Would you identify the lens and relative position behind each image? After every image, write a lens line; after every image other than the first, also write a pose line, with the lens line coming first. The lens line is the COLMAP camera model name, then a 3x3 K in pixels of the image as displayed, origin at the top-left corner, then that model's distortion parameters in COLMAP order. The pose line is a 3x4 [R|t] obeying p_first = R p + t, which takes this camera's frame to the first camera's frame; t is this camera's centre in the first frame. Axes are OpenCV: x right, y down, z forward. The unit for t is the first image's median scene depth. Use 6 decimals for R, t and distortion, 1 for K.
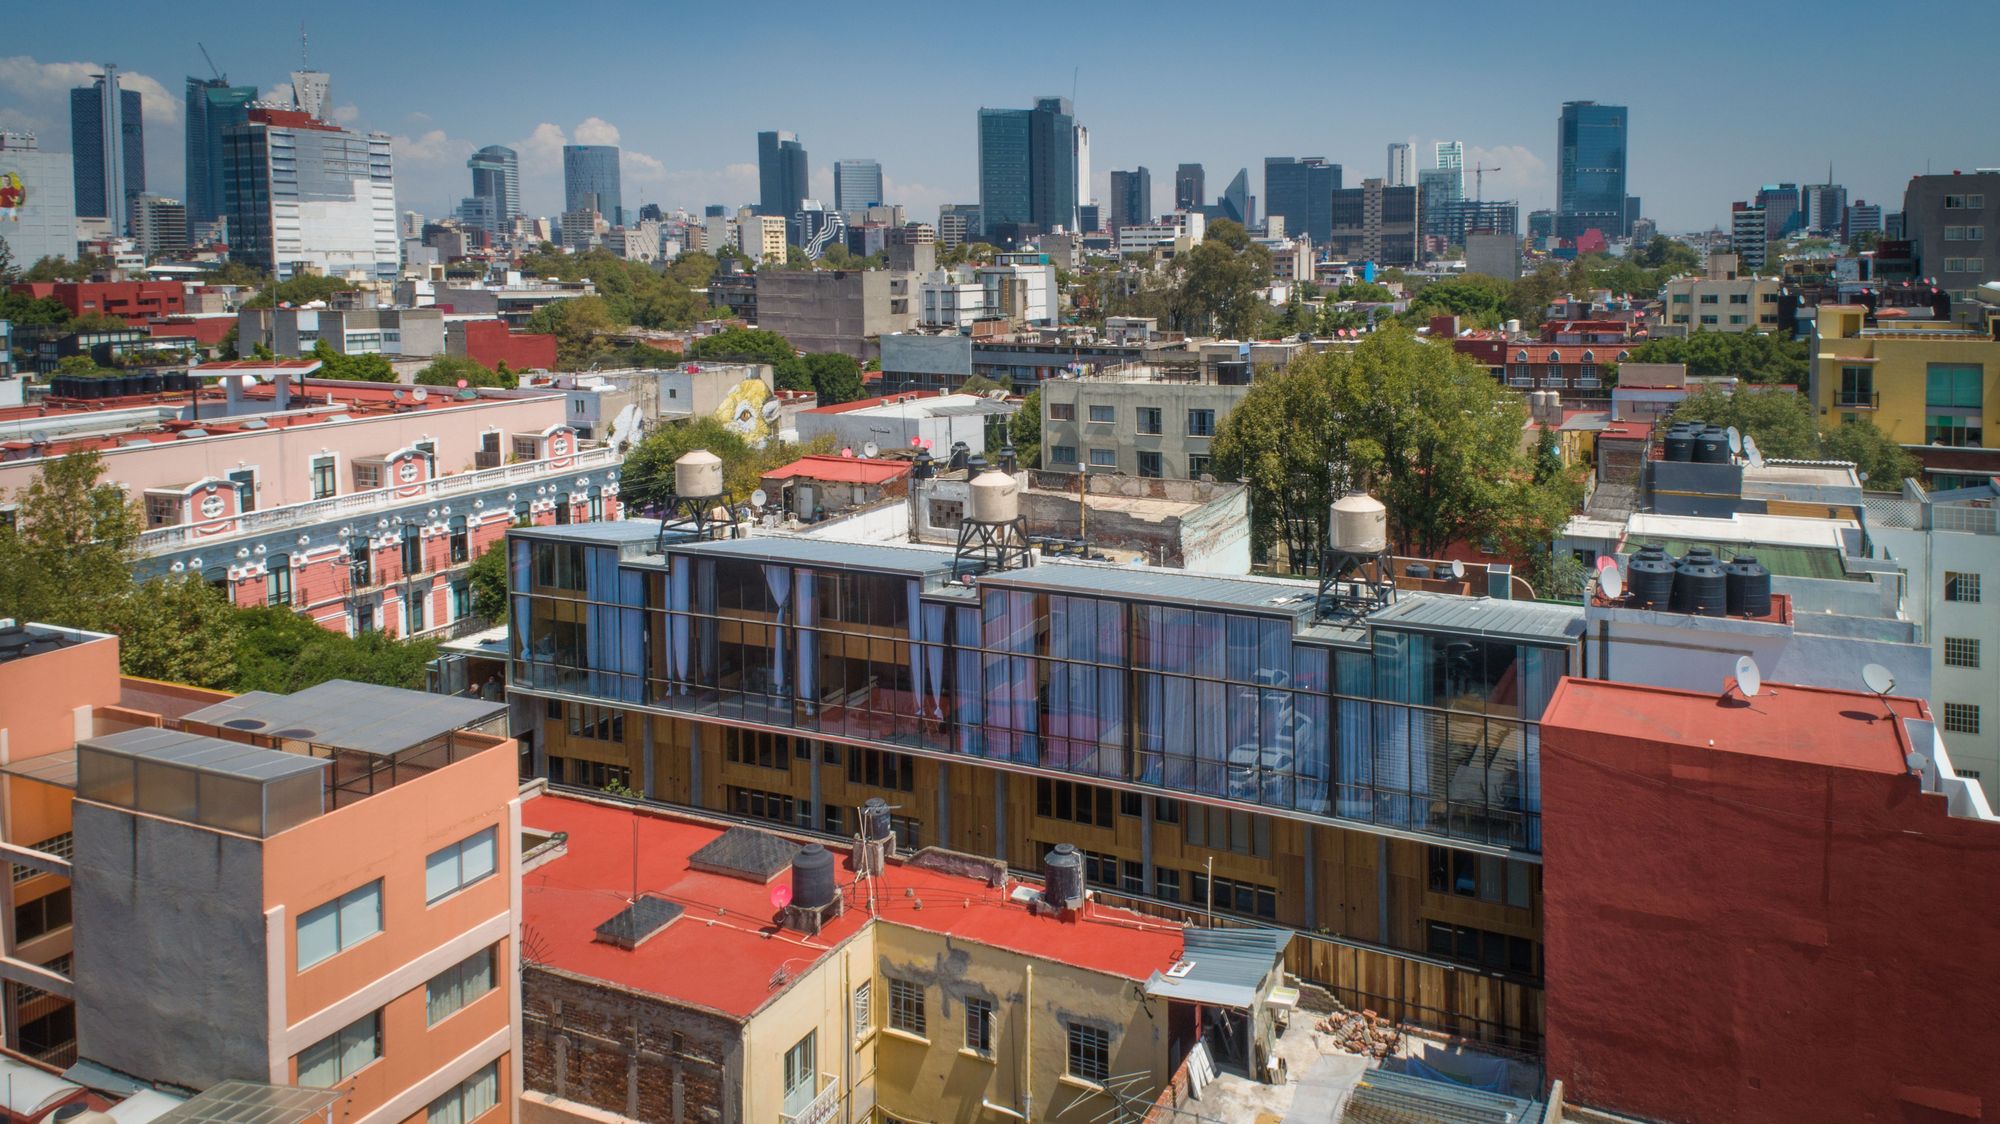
lens RADIAL K [[1521.3, 0, 1003.1], [0, 1521.3, 553.5], [0, 0, 1]] dist [0.215098, -0.210101]
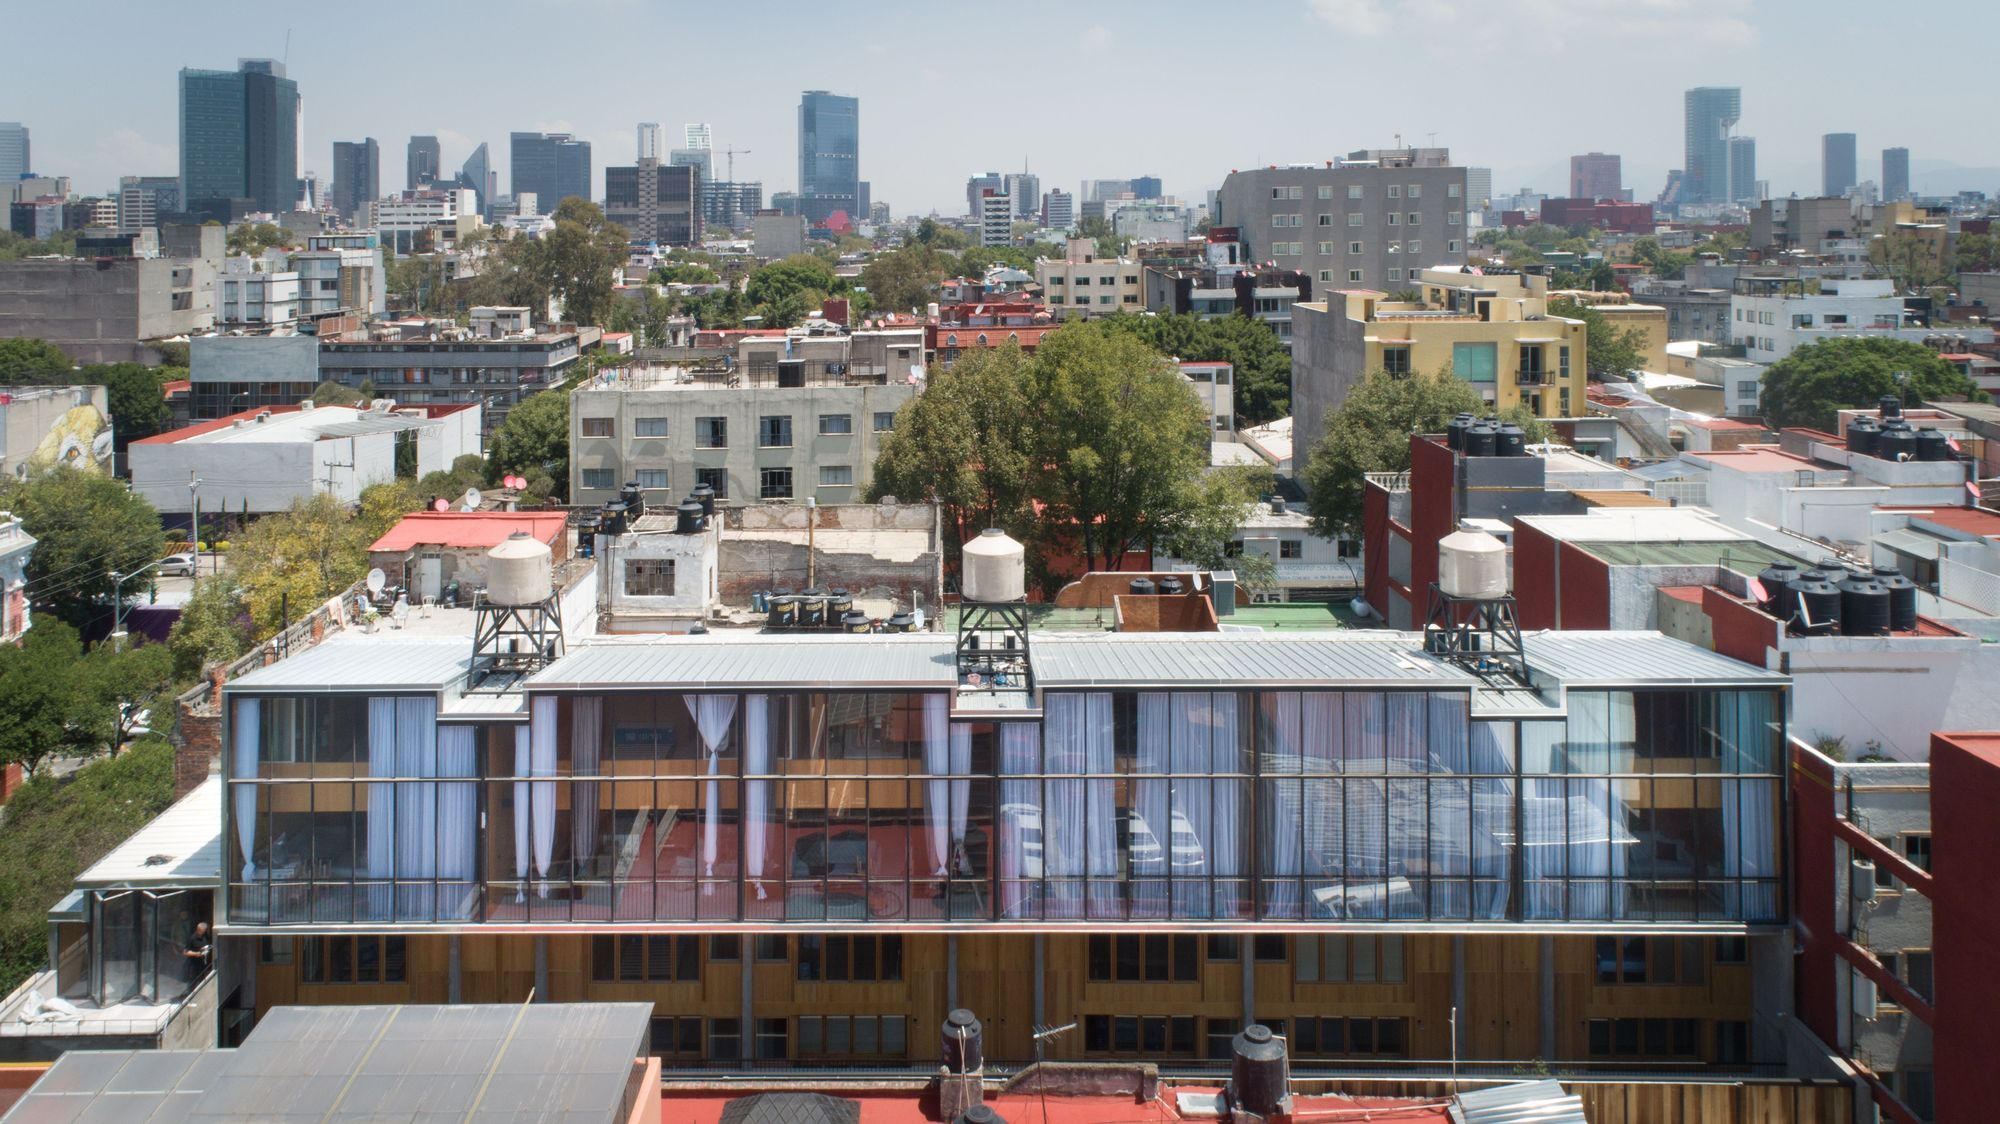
lens RADIAL K [[1642.8, 0, 998.3], [0, 1642.8, 422.8], [0, 0, 1]] dist [0.019141, 0.004672]
pose [[0.903822, -0.059310, 0.423778, -0.142557], [0.091444, 0.994241, -0.055880, -0.025838], [-0.418023, 0.089257, 0.904041, 0.104219]]
